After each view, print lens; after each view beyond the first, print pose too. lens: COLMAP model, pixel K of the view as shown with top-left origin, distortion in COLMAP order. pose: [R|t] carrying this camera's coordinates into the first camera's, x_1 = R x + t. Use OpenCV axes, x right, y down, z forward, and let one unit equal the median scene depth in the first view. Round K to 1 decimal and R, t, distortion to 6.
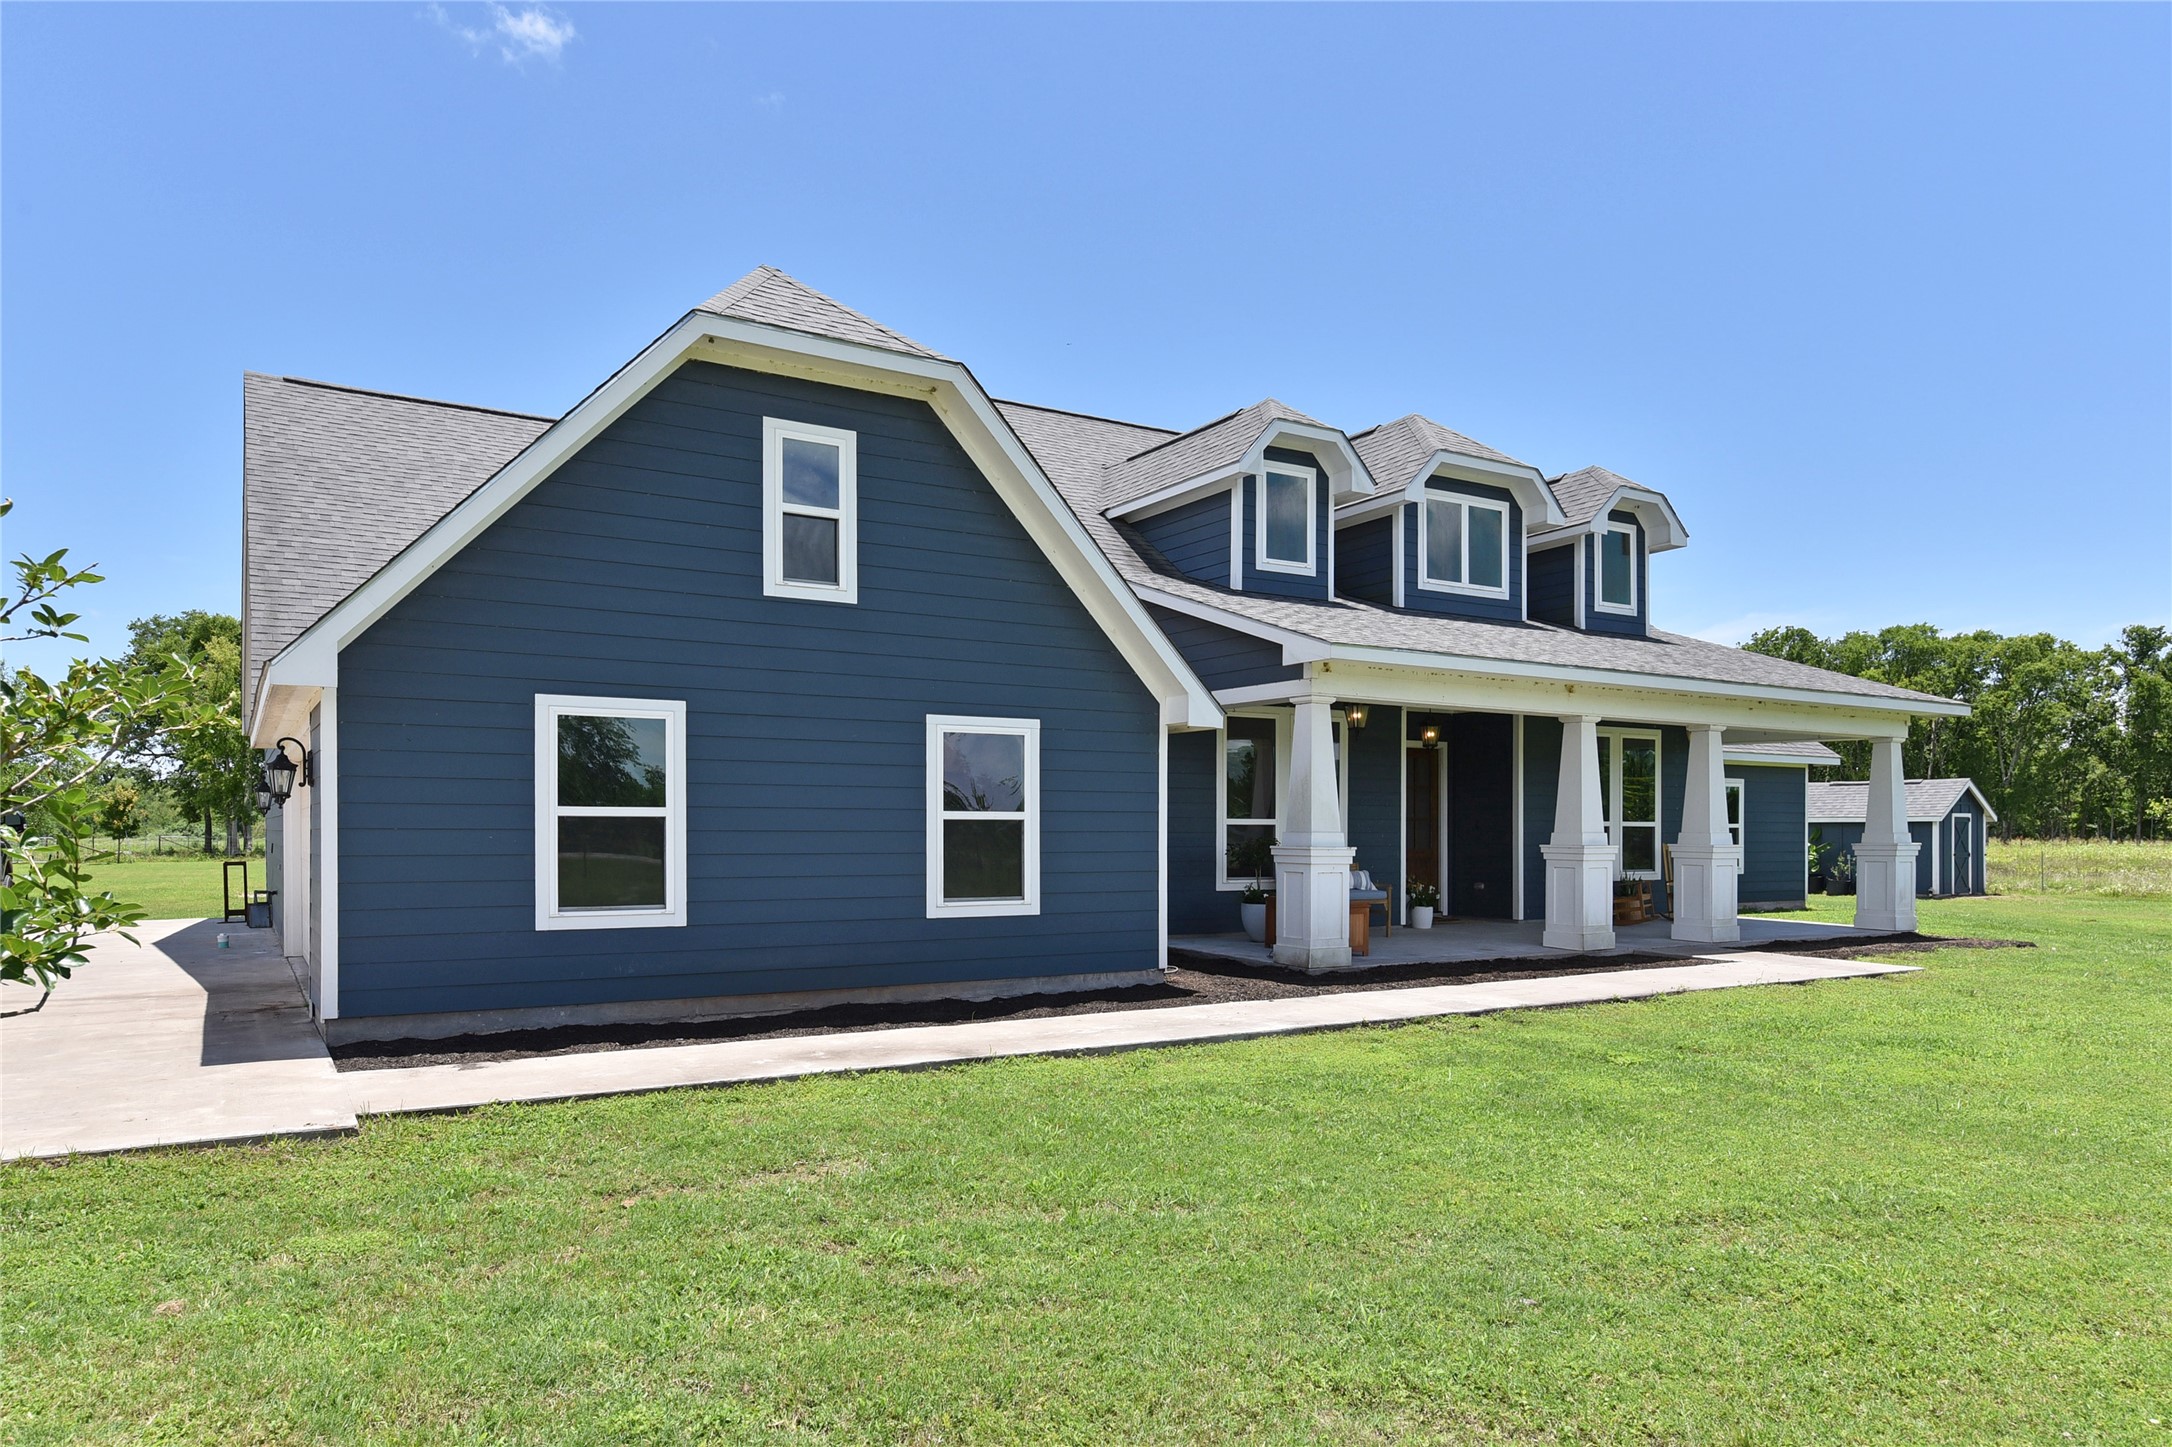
lens RADIAL K [[1366.0, 0, 1008.6], [0, 1366.0, 829.5], [0, 0, 1]] dist [0.002605, 0.000670]
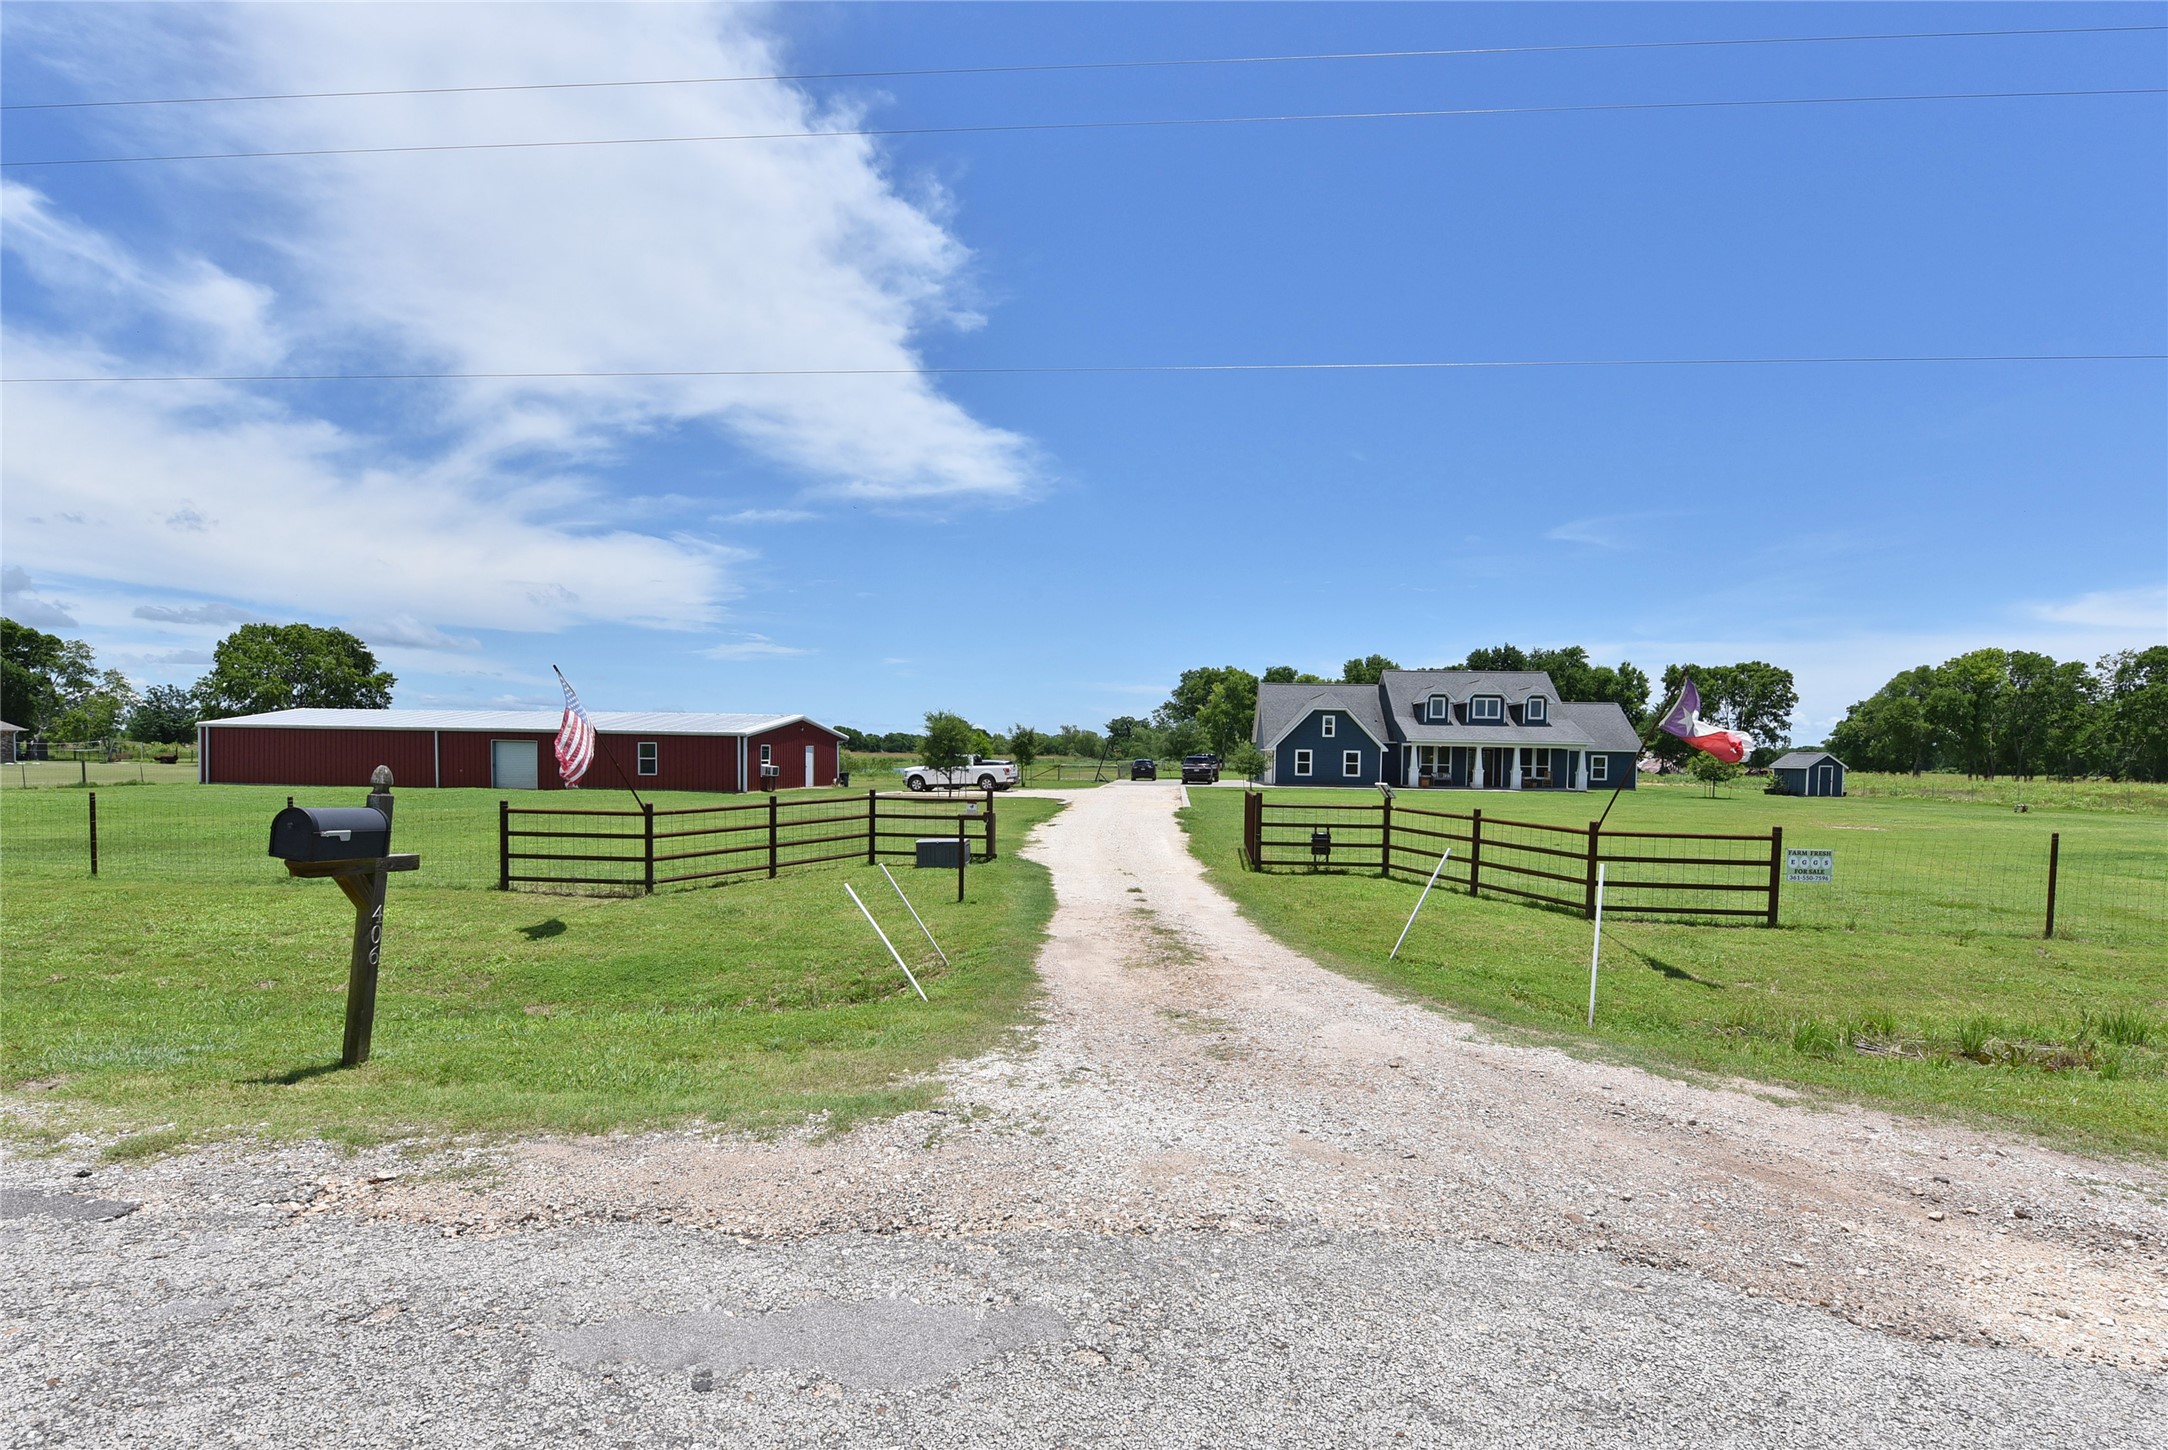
lens RADIAL K [[1075.2, 0, 1081.7], [0, 1075.2, 801.2], [0, 0, 1]] dist [-0.011329, -0.000064]
pose [[0.823227, 0.037726, -0.566457, 1.818576], [-0.015049, 0.998889, 0.044654, -0.037465], [0.567513, -0.028236, 0.822880, -4.074868]]
